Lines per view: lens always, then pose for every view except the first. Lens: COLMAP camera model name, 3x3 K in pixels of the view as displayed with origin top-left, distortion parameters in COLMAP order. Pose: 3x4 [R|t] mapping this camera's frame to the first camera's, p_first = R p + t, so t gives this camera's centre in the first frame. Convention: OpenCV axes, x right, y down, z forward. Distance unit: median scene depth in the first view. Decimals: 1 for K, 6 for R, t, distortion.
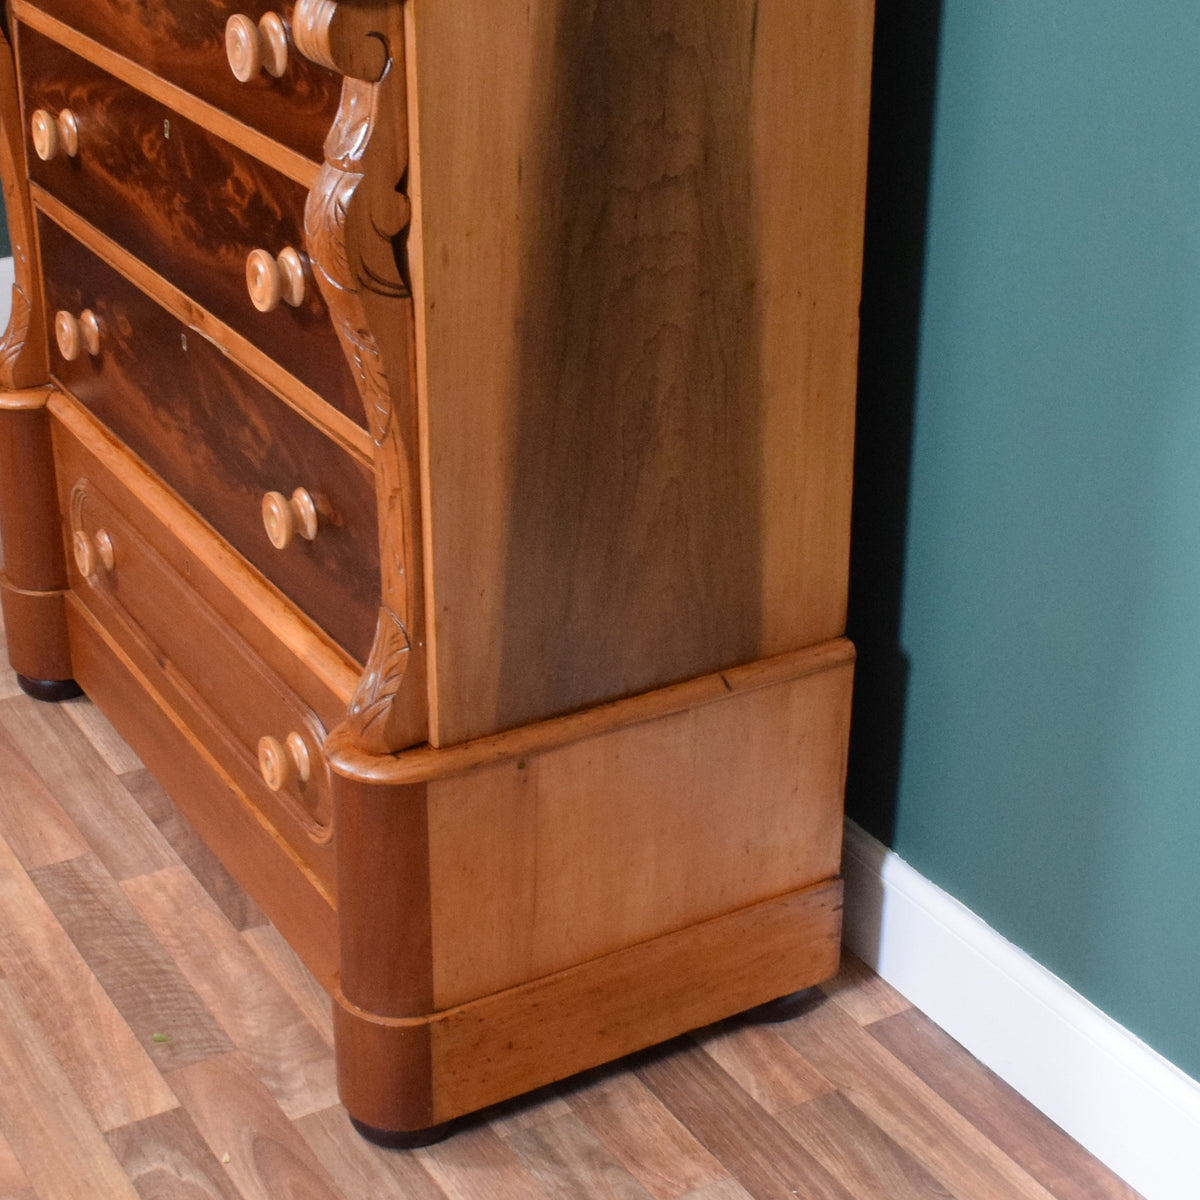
lens RADIAL K [[2239.5, 0, 650.1], [0, 2239.5, 598.0], [0, 0, 1]] dist [-0.006640, -0.006794]
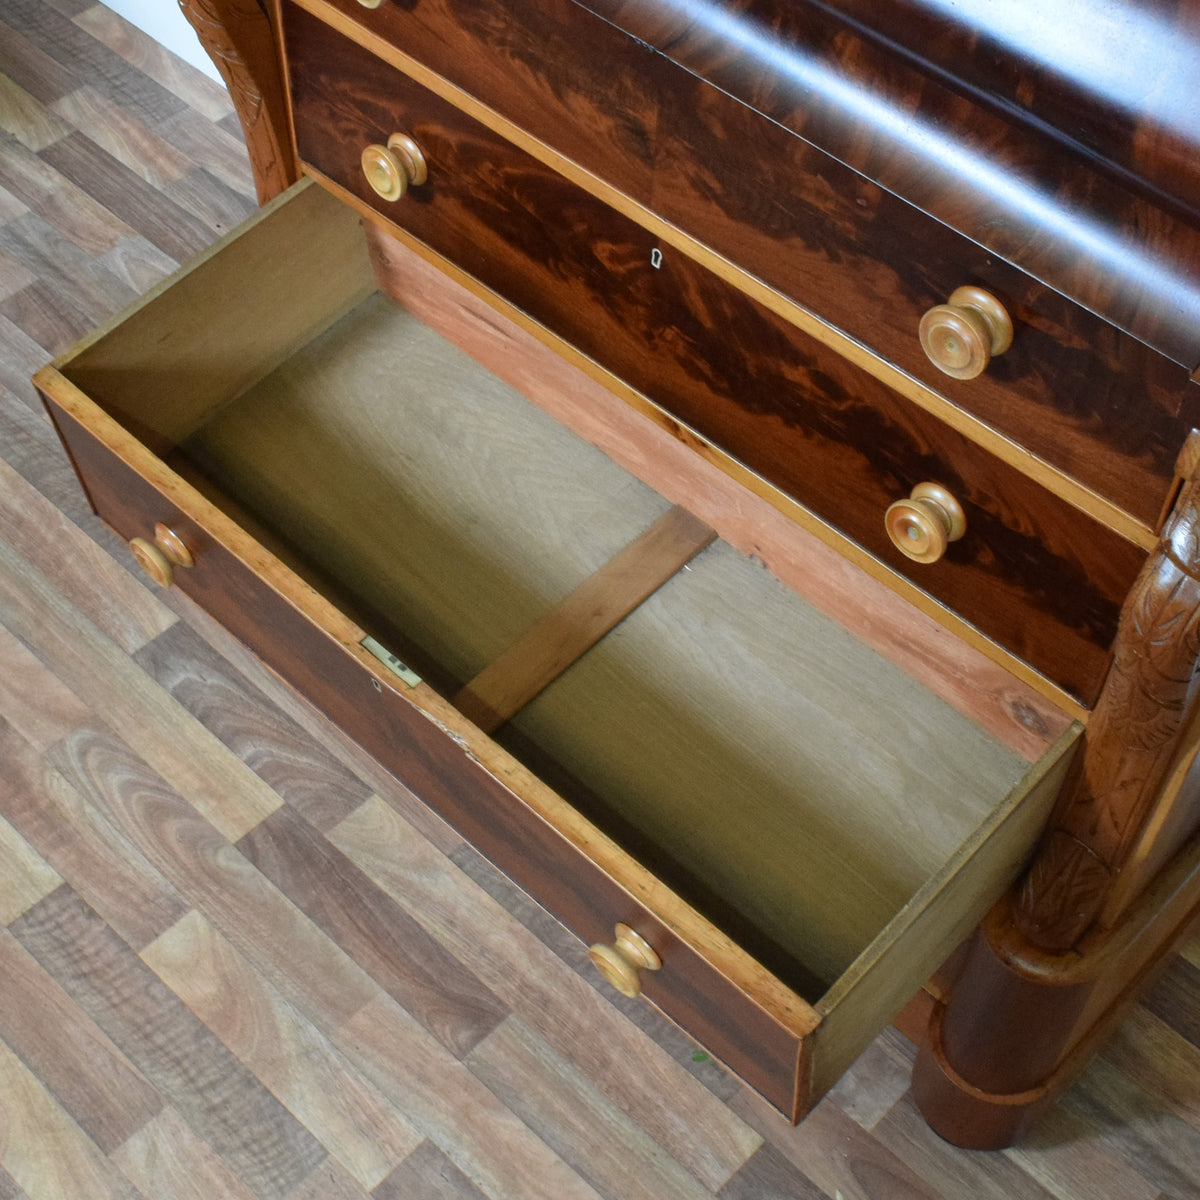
lens RADIAL K [[1848.8, 0, 621.6], [0, 1848.8, 591.8], [0, 0, 1]] dist [-0.021012, -0.006910]
pose [[0.966893, -0.198211, 0.160721, -0.375075], [0.105041, 0.883133, 0.457211, -0.428932], [-0.232562, -0.425192, 0.874715, 0.359949]]
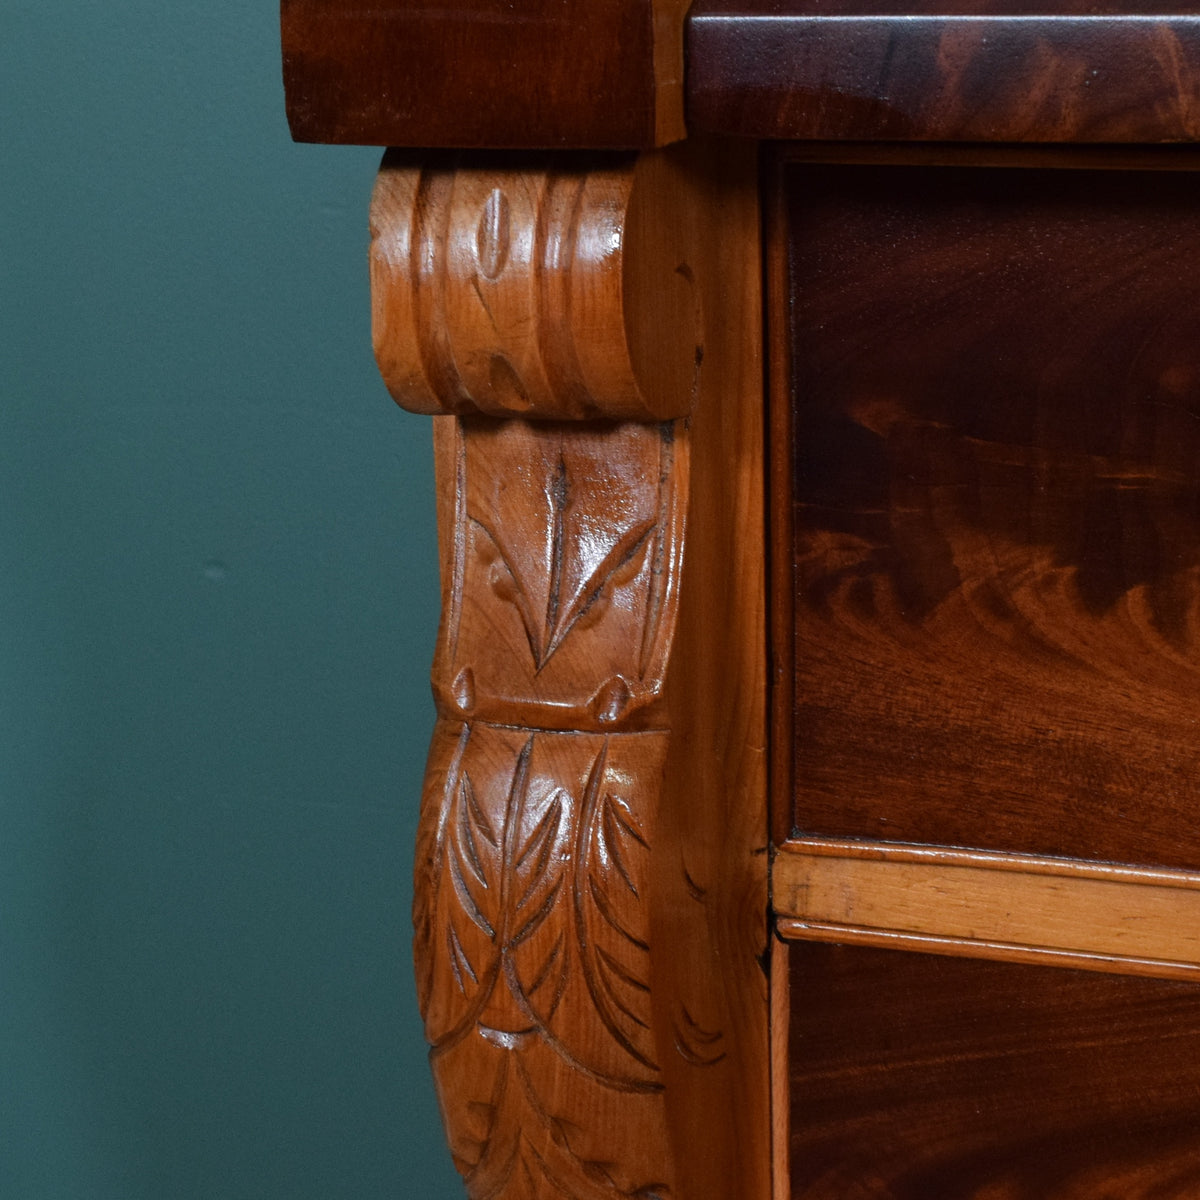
lens RADIAL K [[2605.3, 0, 599.3], [0, 2605.3, 643.8], [0, 0, 1]] dist [-0.034775, 0.018775]
pose [[0.772261, -0.218296, 0.596624, -0.534538], [0.312507, 0.948169, -0.057583, -0.332519], [-0.553130, 0.230918, 0.800452, 0.950743]]
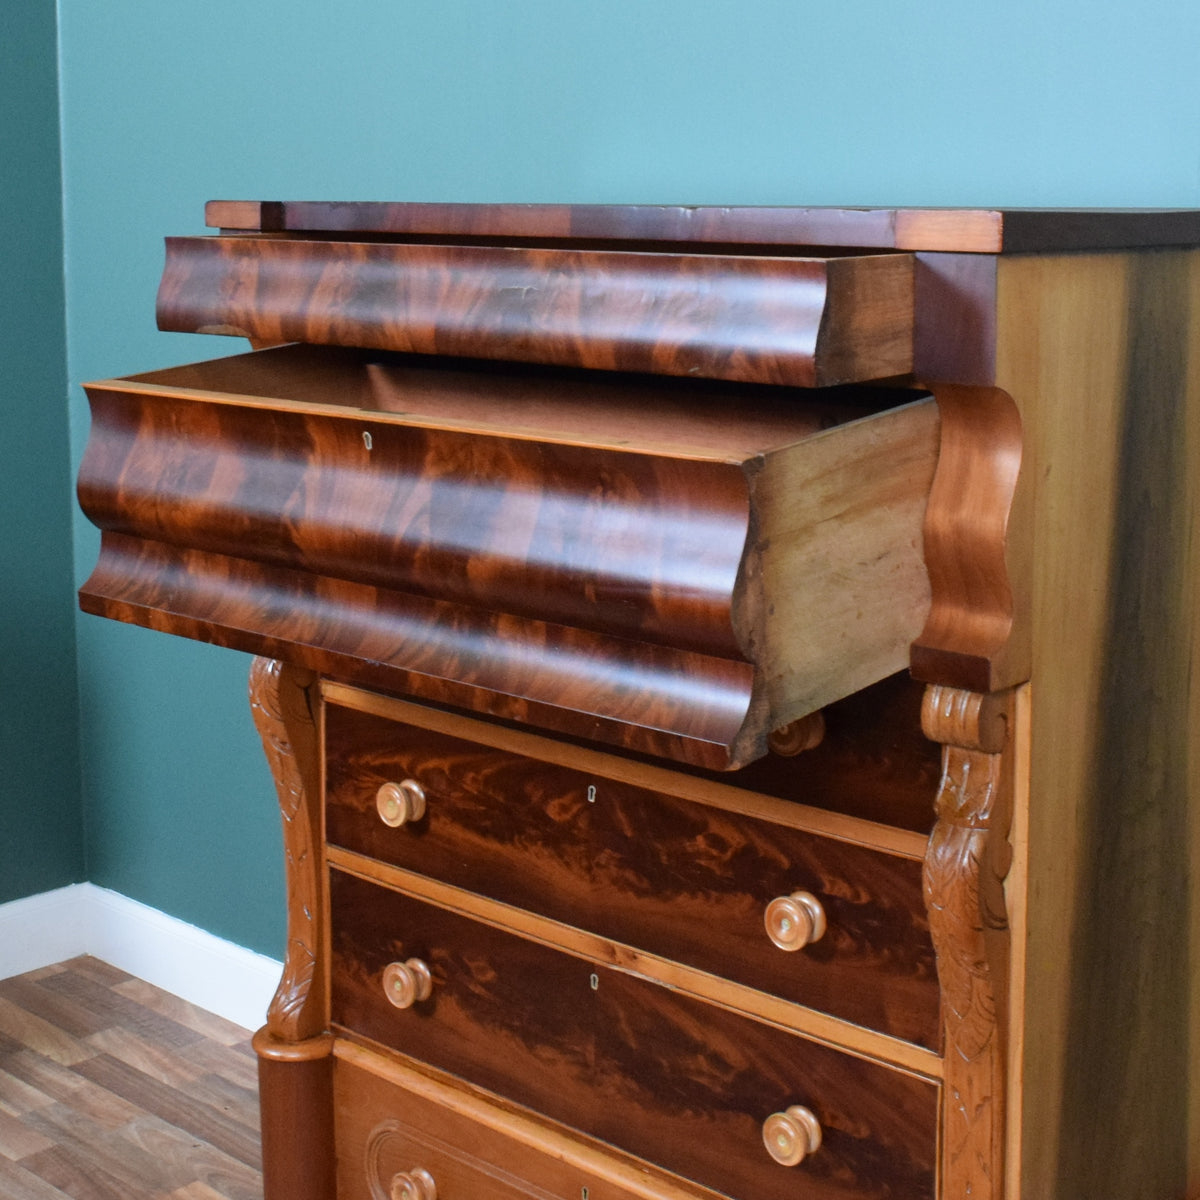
lens RADIAL K [[2050.1, 0, 604.4], [0, 2050.1, 429.3], [0, 0, 1]] dist [-0.037459, 0.071701]
pose [[0.966358, -0.052438, 0.251799, -0.477697], [0.130009, 0.944307, -0.302295, -0.070851], [-0.221924, 0.324861, 0.919356, -0.023466]]
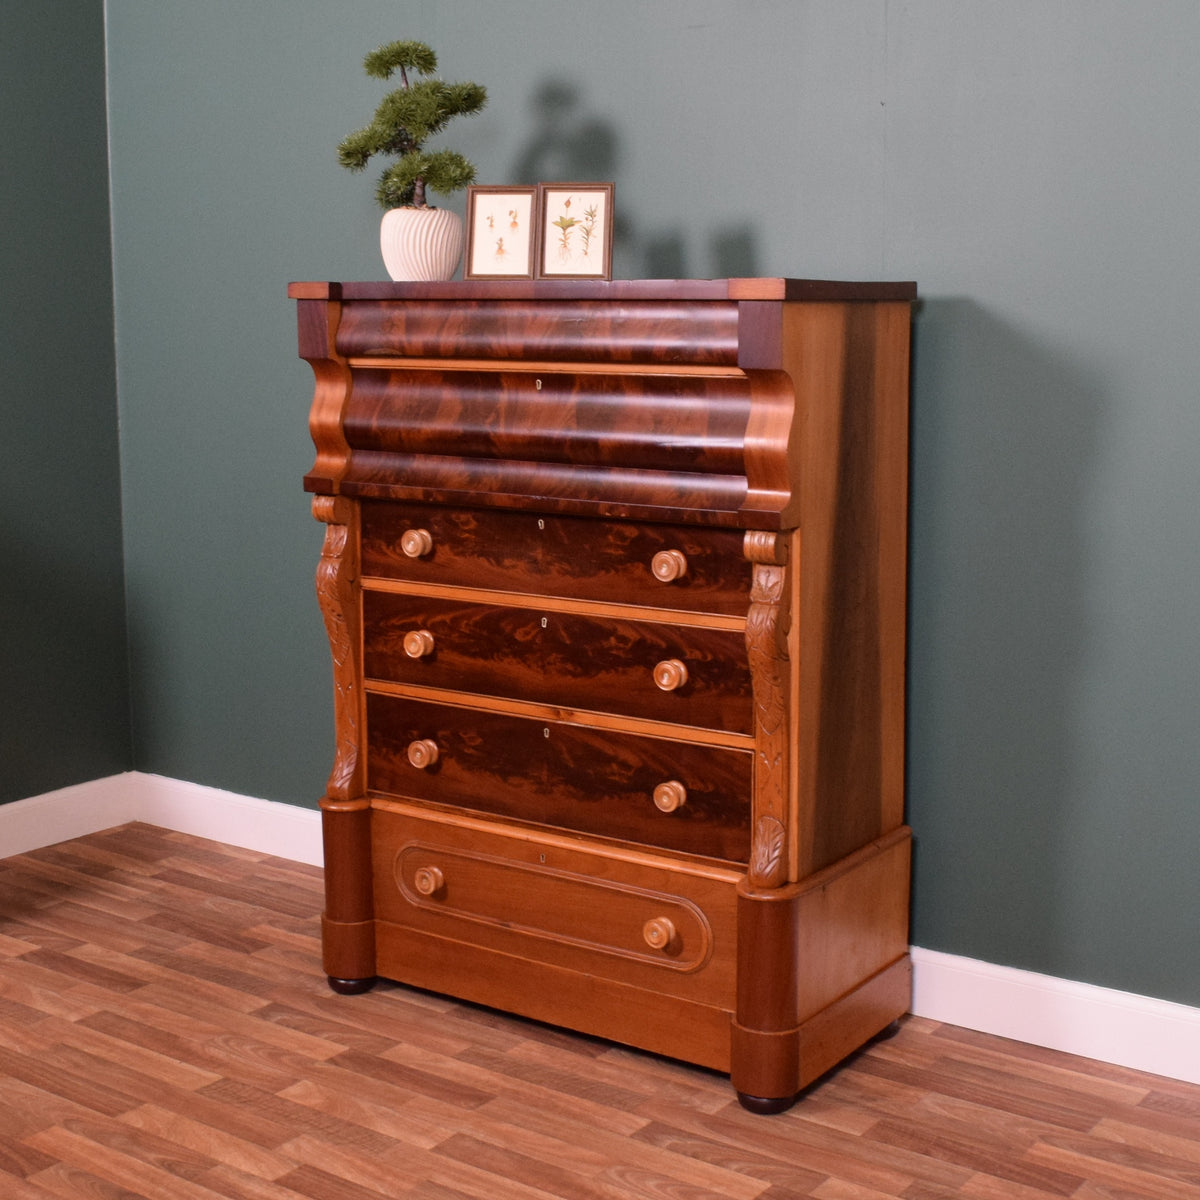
lens RADIAL K [[1885.2, 0, 567.8], [0, 1885.2, 581.6], [0, 0, 1]] dist [-0.032359, 0.025020]
pose [[0.924849, -0.082454, 0.371289, -0.839103], [0.186230, 0.949358, -0.253055, 0.187842], [-0.331621, 0.303183, 0.893369, -0.525060]]
